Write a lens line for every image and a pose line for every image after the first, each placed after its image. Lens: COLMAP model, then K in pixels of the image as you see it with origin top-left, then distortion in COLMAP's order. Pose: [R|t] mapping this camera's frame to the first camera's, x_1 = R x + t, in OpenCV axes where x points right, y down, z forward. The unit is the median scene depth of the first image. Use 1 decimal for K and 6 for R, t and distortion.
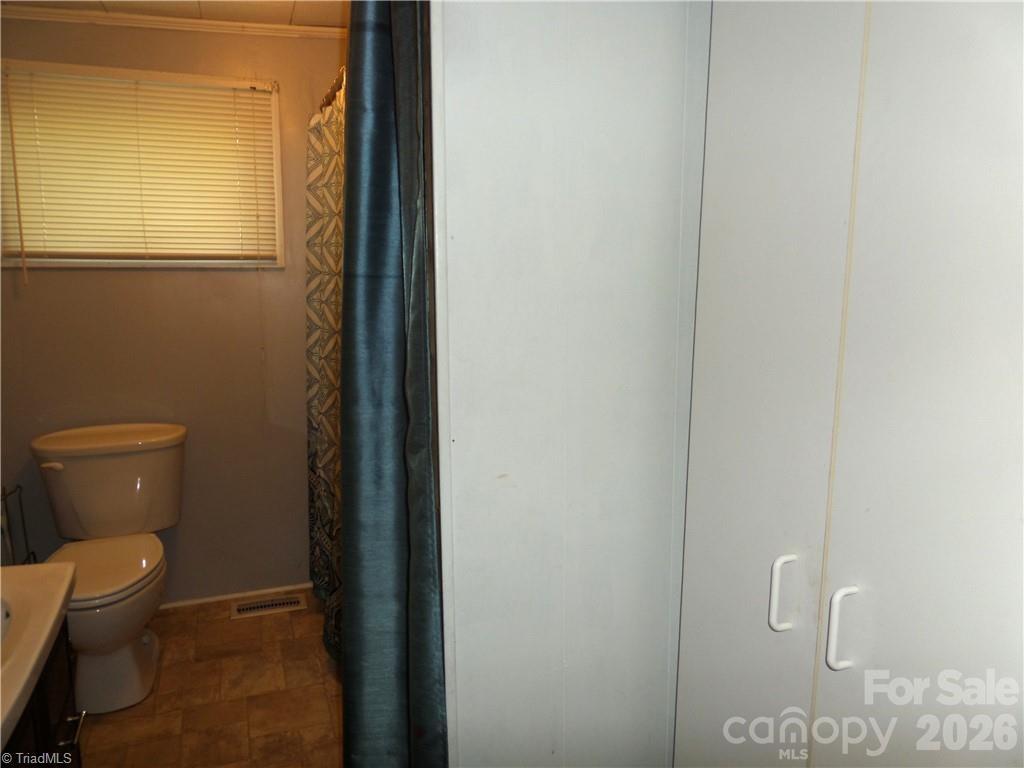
lens RADIAL K [[749.2, 0, 515.8], [0, 749.2, 385.0], [0, 0, 1]] dist [-0.017999, -0.001569]
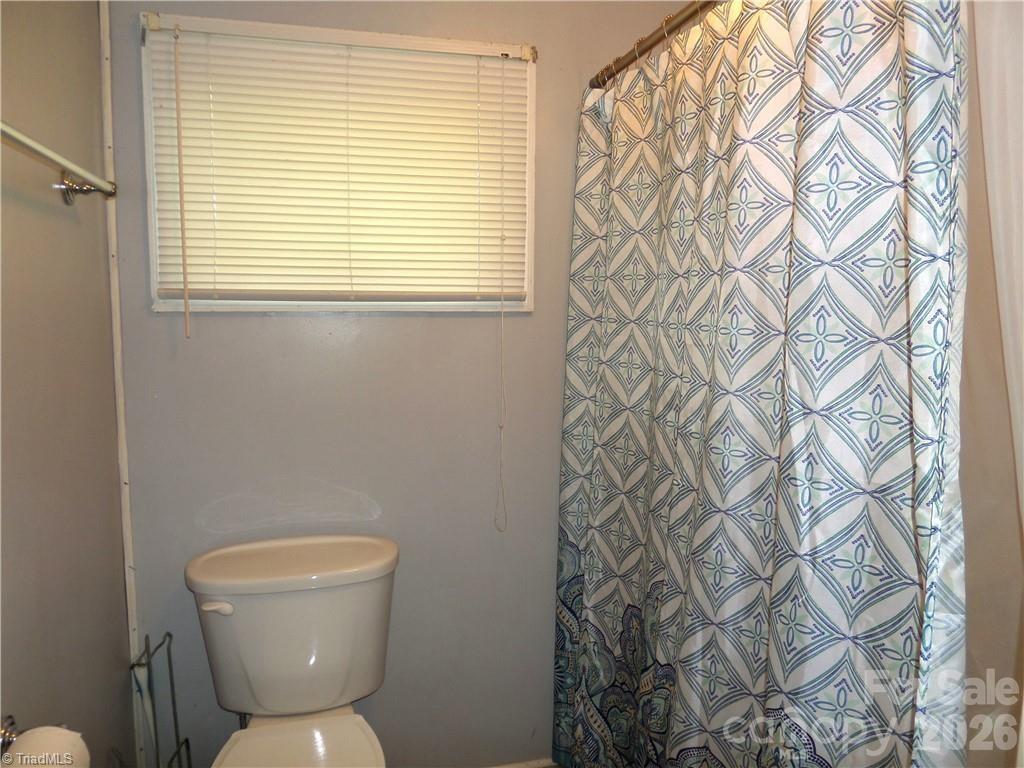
lens RADIAL K [[749.2, 0, 513.0], [0, 749.2, 383.3], [0, 0, 1]] dist [-0.017999, -0.001569]
pose [[0.993715, 0.007658, -0.111682, -0.260997], [-0.013637, 0.998508, -0.052873, -0.055493], [0.111110, 0.054064, 0.992336, 0.322368]]
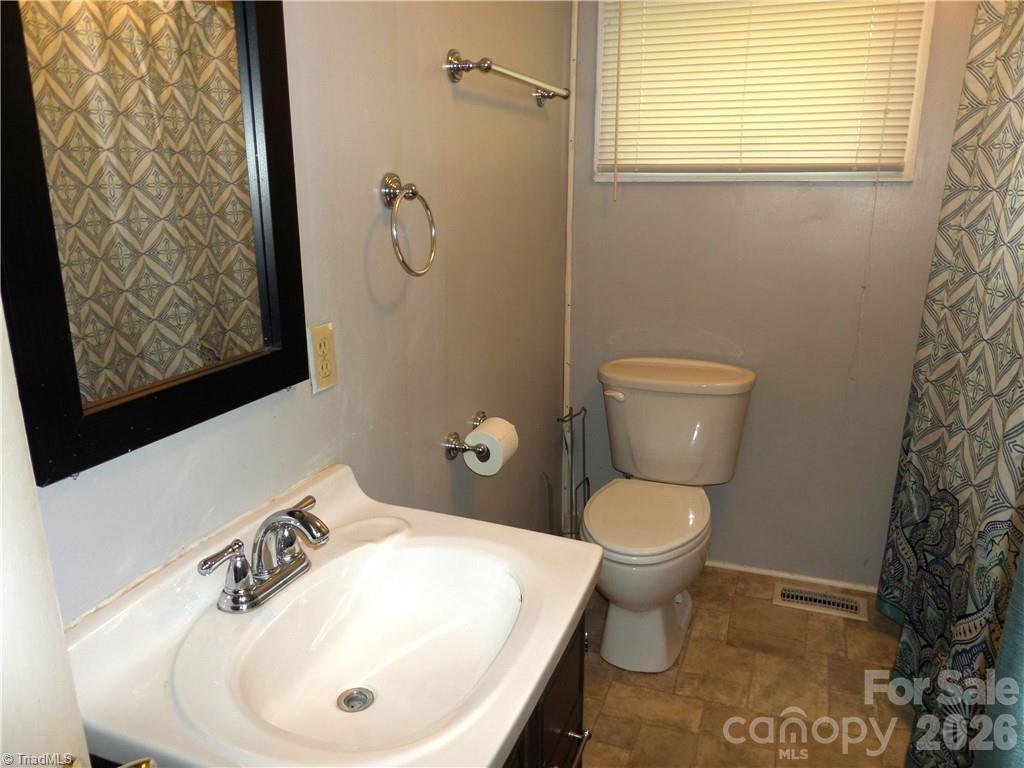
lens RADIAL K [[749.2, 0, 505.1], [0, 749.2, 379.2], [0, 0, 1]] dist [-0.017999, -0.001569]
pose [[0.734567, 0.162606, -0.658764, -0.091619], [-0.099571, 0.986183, 0.132396, -0.021601], [0.671190, -0.031659, 0.740609, 0.181751]]
